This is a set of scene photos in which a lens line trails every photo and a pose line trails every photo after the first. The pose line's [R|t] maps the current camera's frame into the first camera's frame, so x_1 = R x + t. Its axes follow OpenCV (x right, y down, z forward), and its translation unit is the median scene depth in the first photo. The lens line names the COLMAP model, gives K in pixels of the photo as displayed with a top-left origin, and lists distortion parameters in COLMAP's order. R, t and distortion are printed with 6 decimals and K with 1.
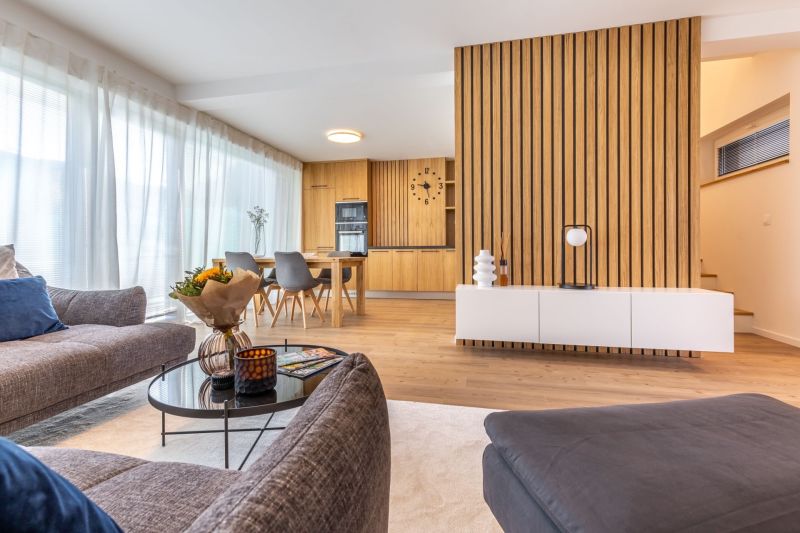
lens RADIAL K [[366.5, 0, 403.5], [0, 366.5, 252.9], [0, 0, 1]] dist [0.002860, 0.000426]
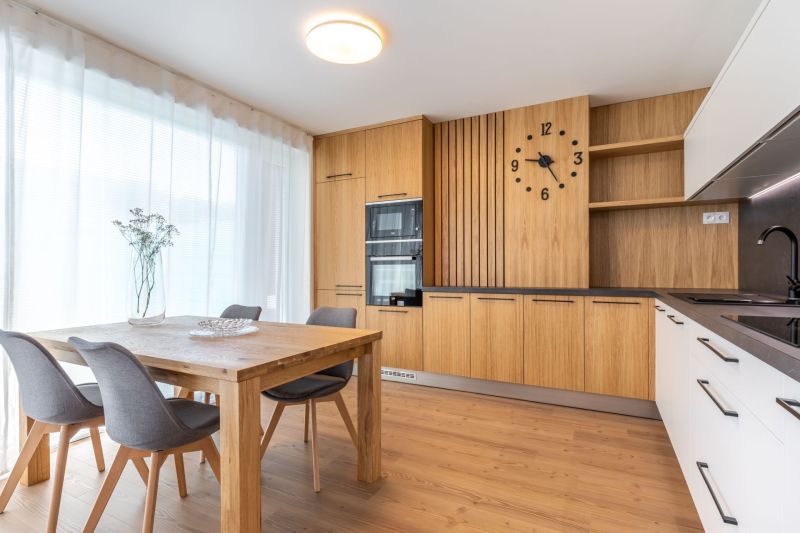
lens RADIAL K [[394.6, 0, 399.3], [0, 394.6, 271.1], [0, 0, 1]] dist [0.000093, -0.000512]
pose [[0.962660, 0.004894, -0.270670, 0.031573], [-0.003940, 0.999984, 0.004068, -0.063909], [0.270686, -0.002850, 0.962663, 0.708633]]
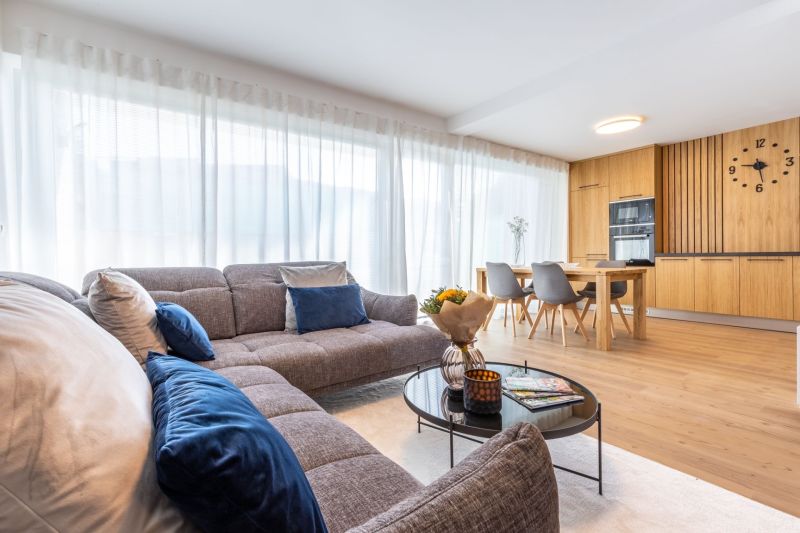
lens RADIAL K [[368.2, 0, 390.7], [0, 368.2, 260.1], [0, 0, 1]] dist [0.002355, -0.000038]
pose [[0.735218, 0.003677, -0.677820, 0.037887], [0.004414, 0.999938, 0.010213, -0.021171], [0.677816, -0.010501, 0.735157, 0.018892]]
